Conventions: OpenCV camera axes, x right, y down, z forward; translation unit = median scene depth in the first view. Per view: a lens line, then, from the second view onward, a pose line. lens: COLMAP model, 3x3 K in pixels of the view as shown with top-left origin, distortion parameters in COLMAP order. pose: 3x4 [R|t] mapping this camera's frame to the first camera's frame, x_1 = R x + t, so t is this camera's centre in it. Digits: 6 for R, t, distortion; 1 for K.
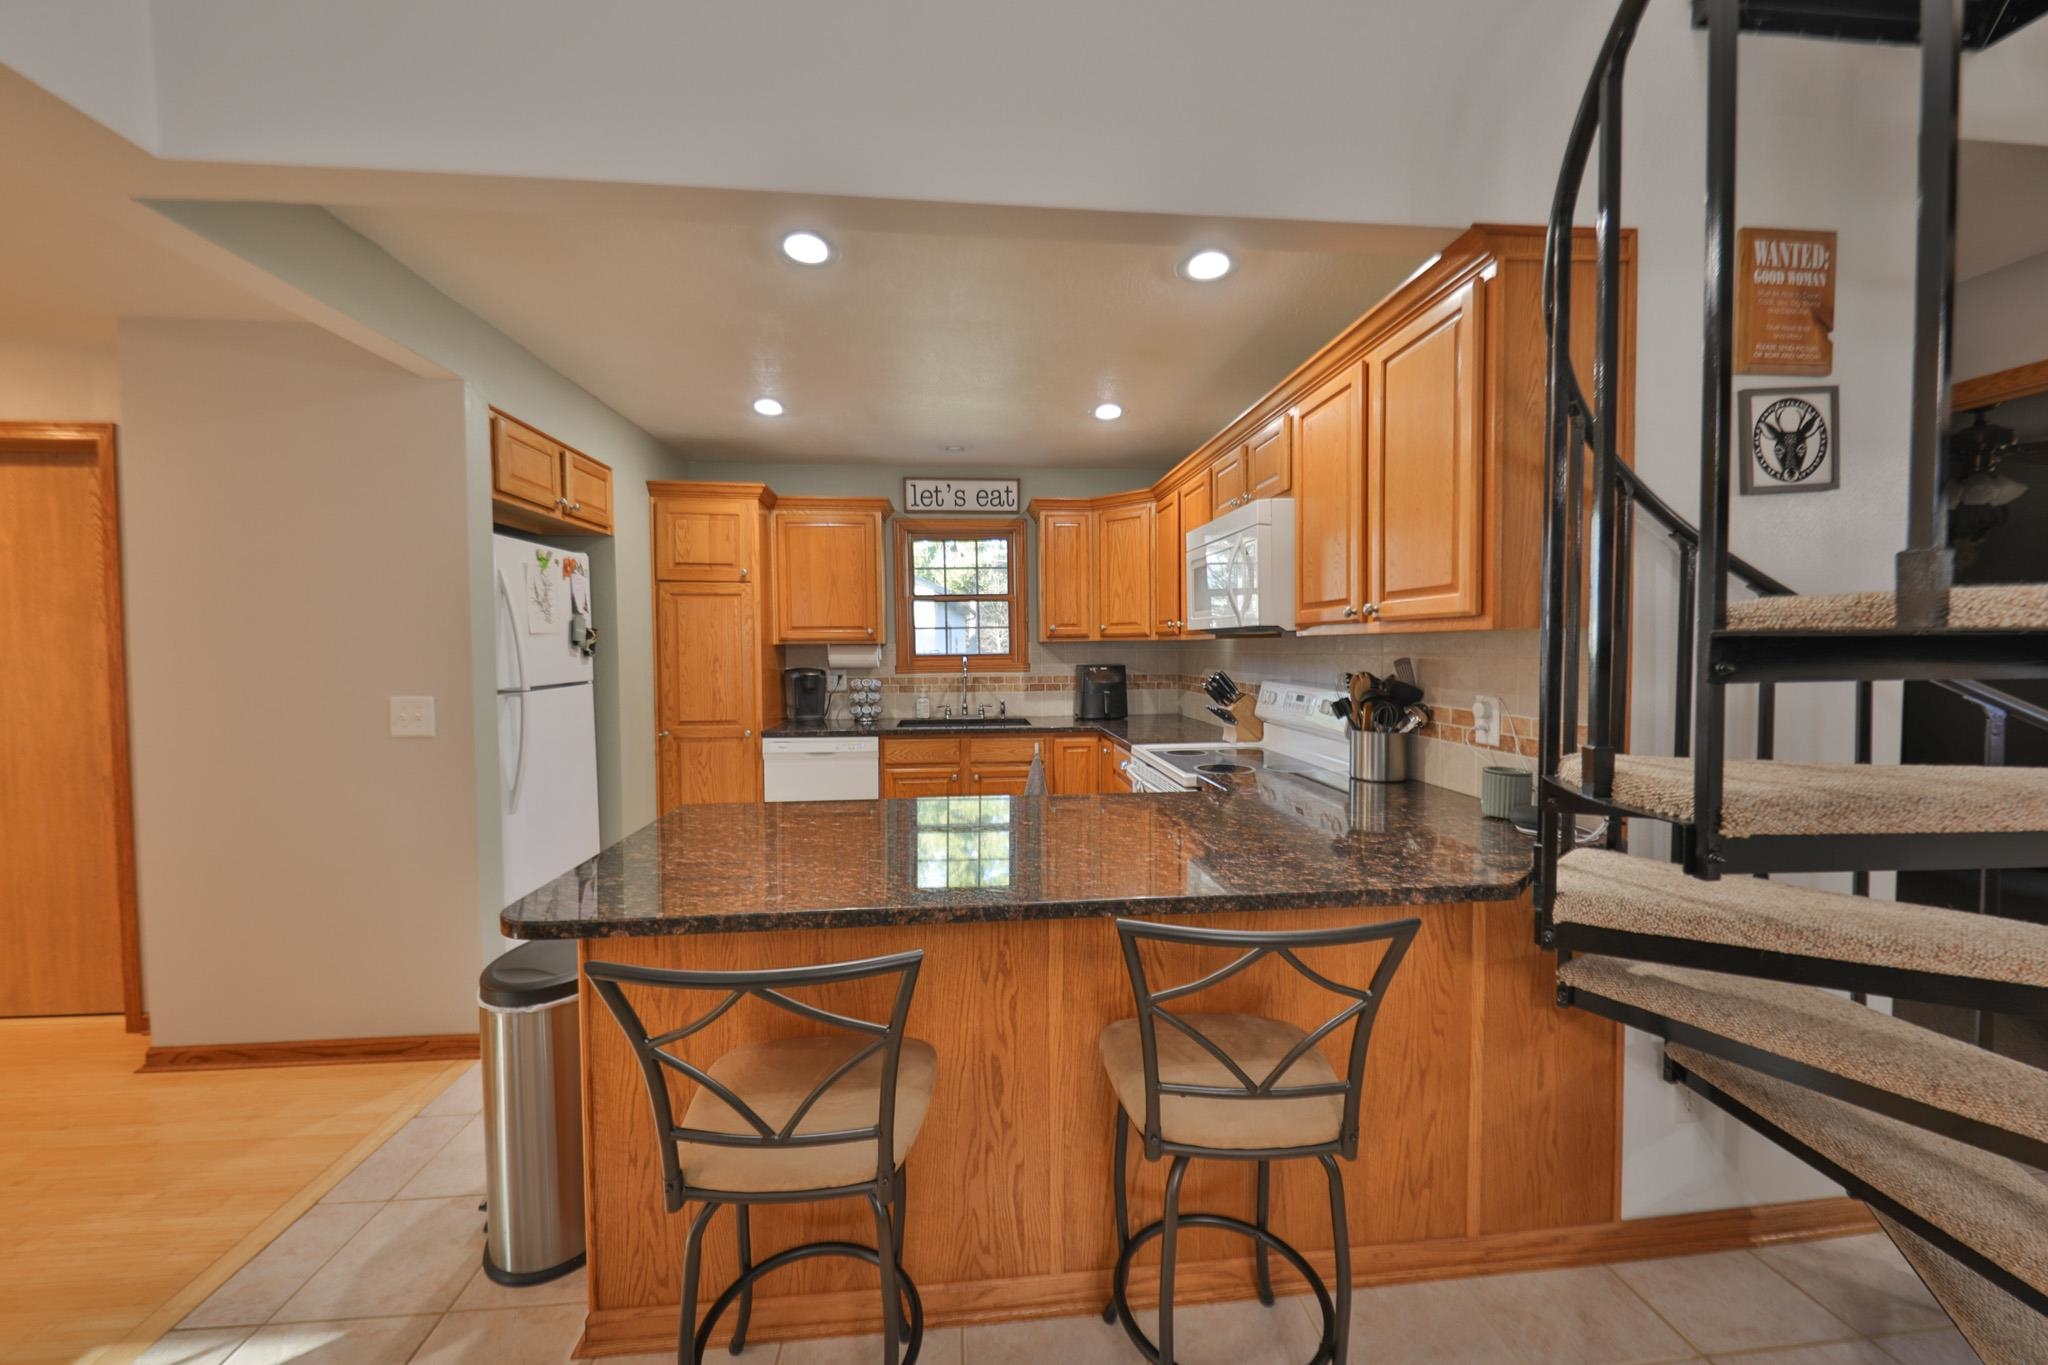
lens RADIAL K [[752.6, 0, 1023.1], [0, 752.6, 680.0], [0, 0, 1]] dist [0.008210, -0.004399]
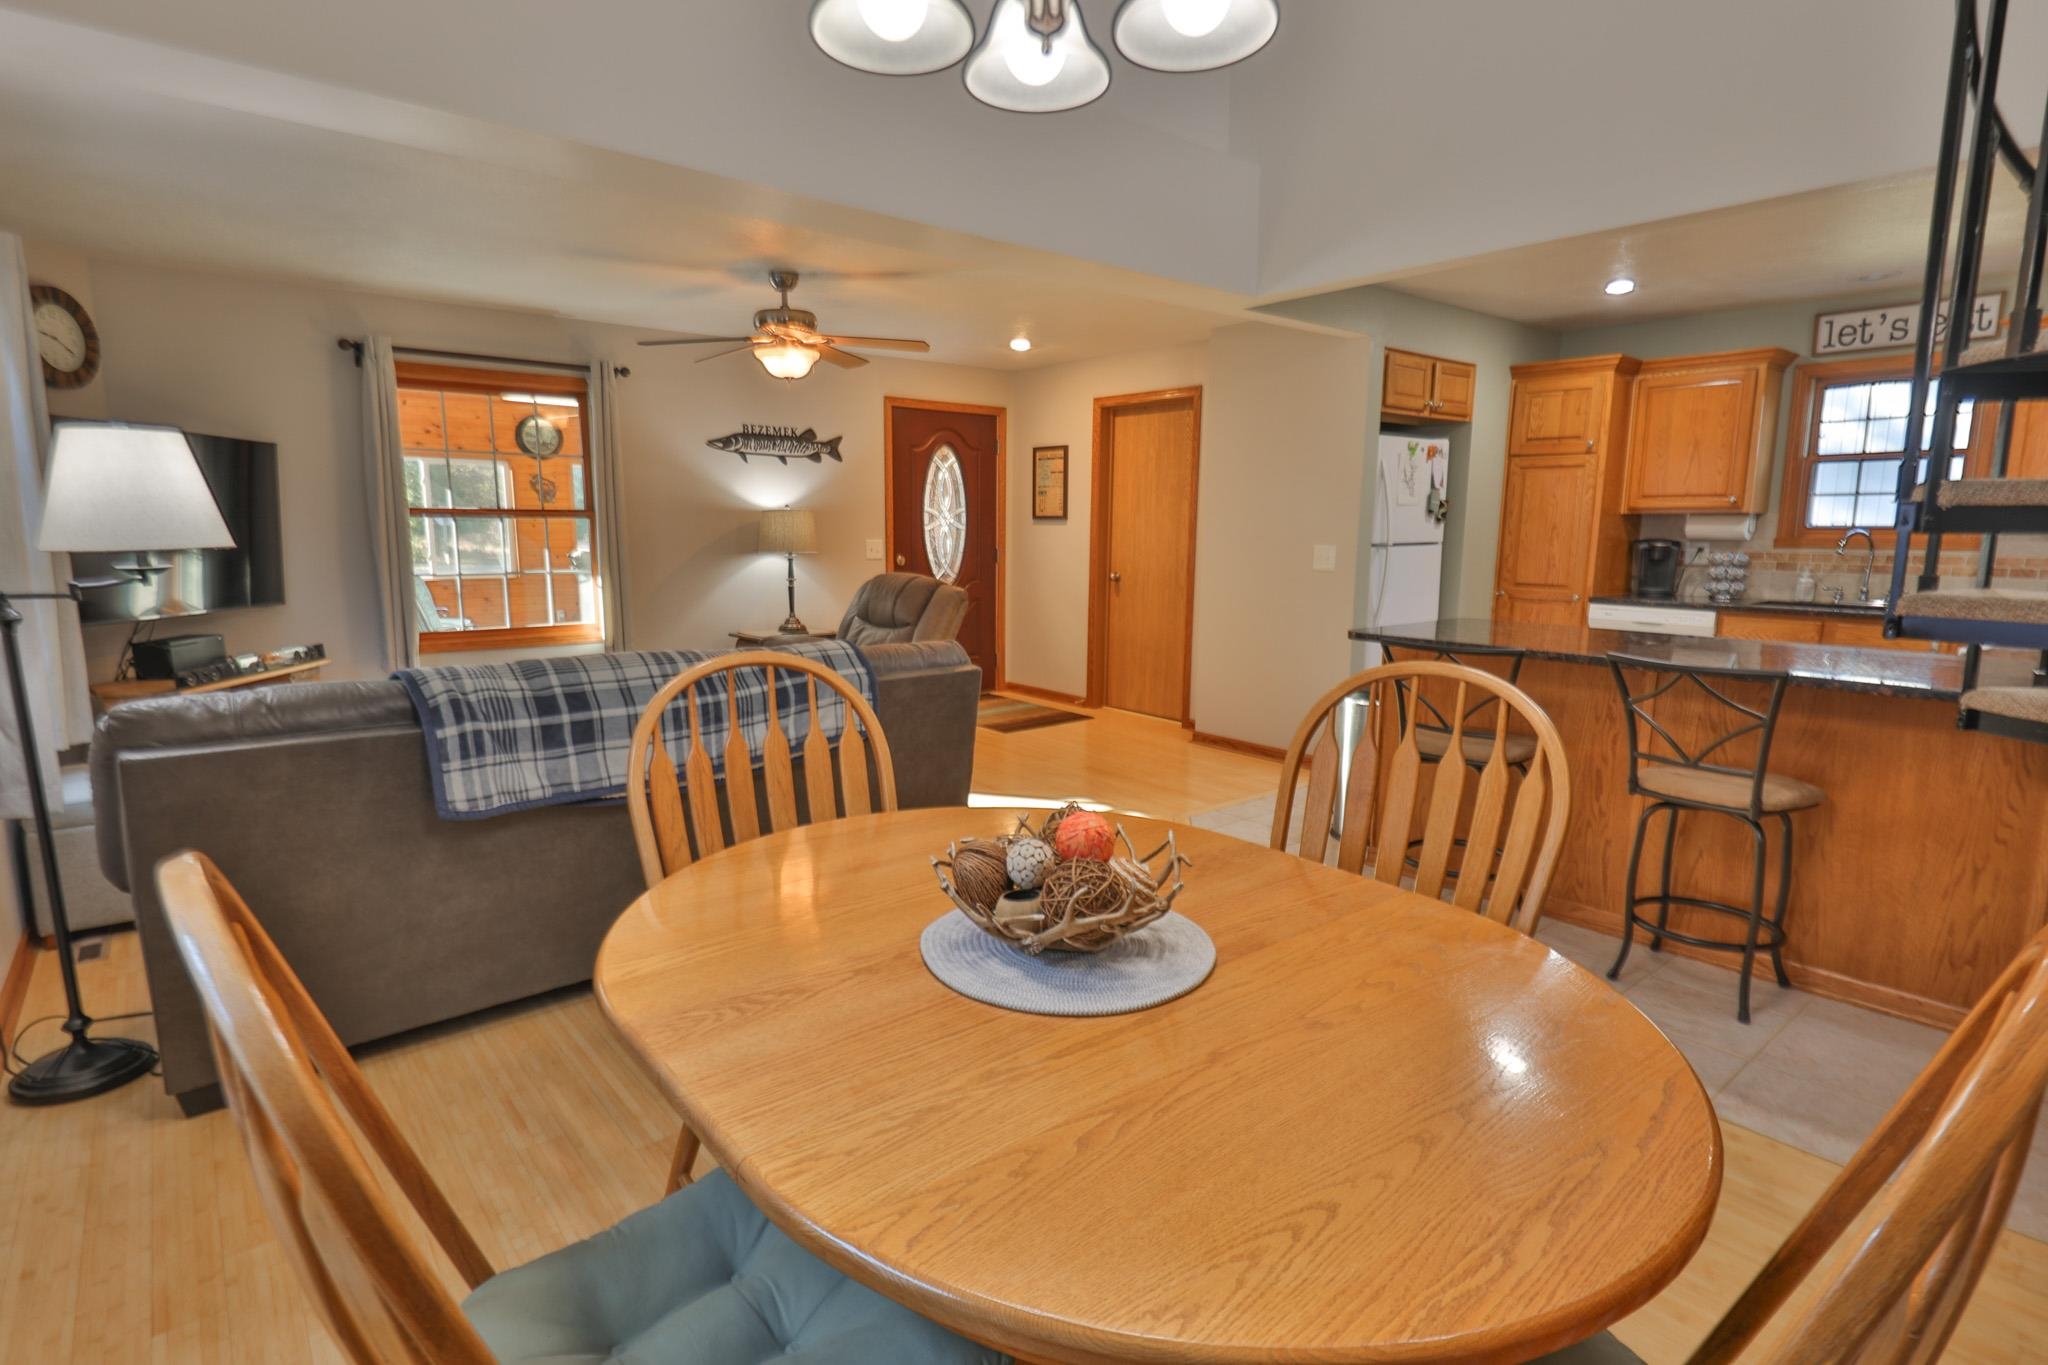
lens RADIAL K [[1023.1, 0, 1018.1], [0, 1023.1, 685.1], [0, 0, 1]] dist [0.017093, -0.007340]
pose [[0.564702, 0.139967, -0.813339, 0.393509], [-0.045230, 0.989281, 0.138842, 0.026999], [0.824055, -0.041617, 0.564980, -0.483387]]
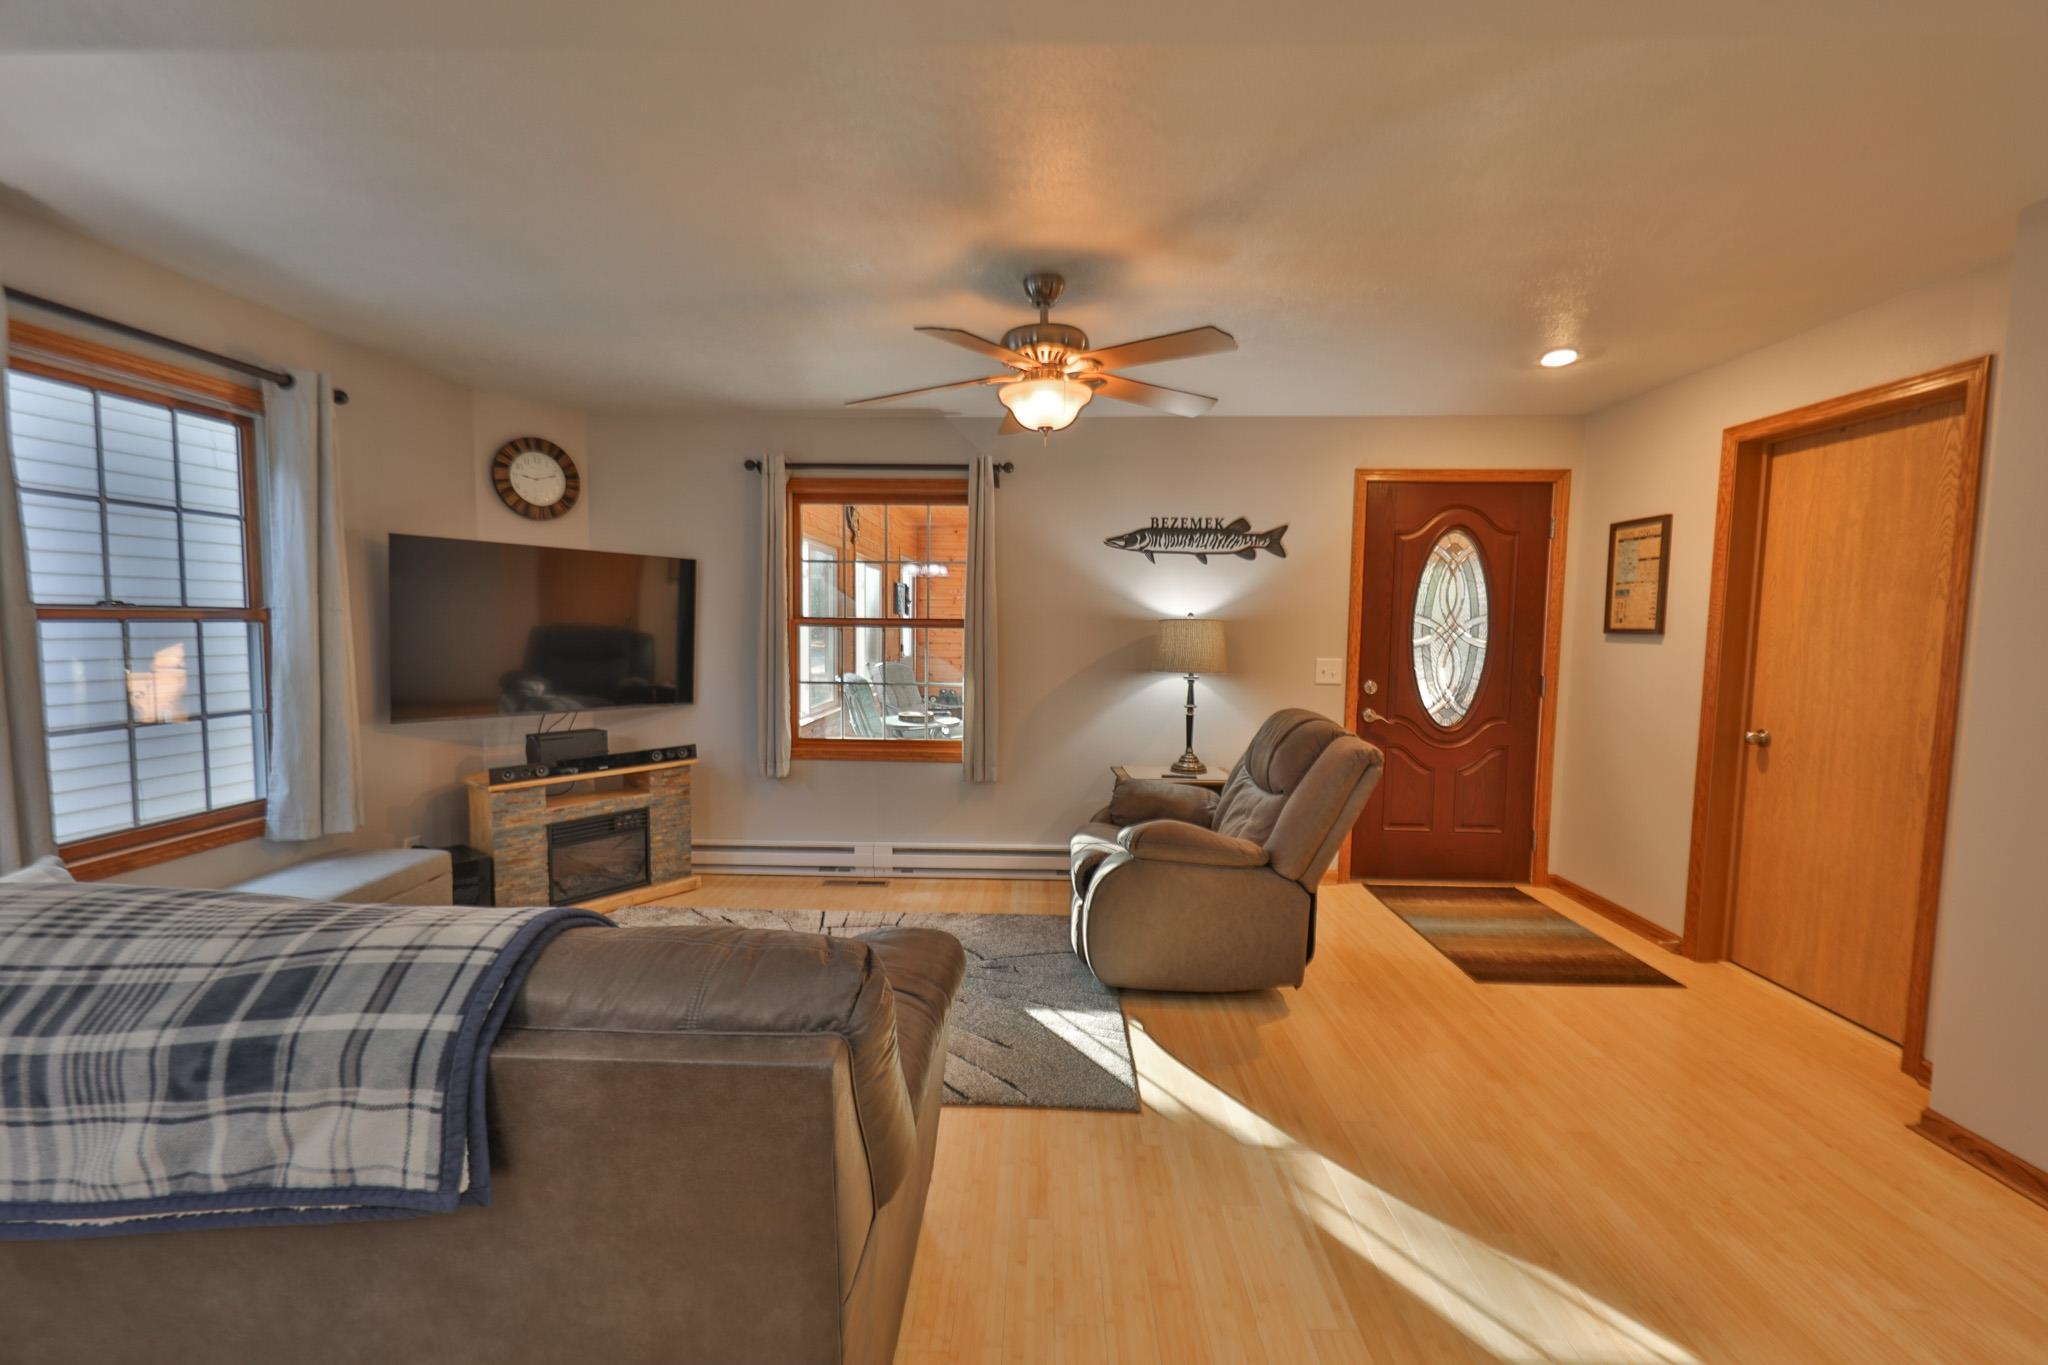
lens RADIAL K [[837.2, 0, 1018.7], [0, 837.2, 682.4], [0, 0, 1]] dist [0.001282, -0.000425]
pose [[-0.127302, 0.075093, -0.989017, -0.091167], [-0.053971, 0.995128, 0.082504, -0.001687], [0.990394, 0.063881, -0.122629, 0.054161]]
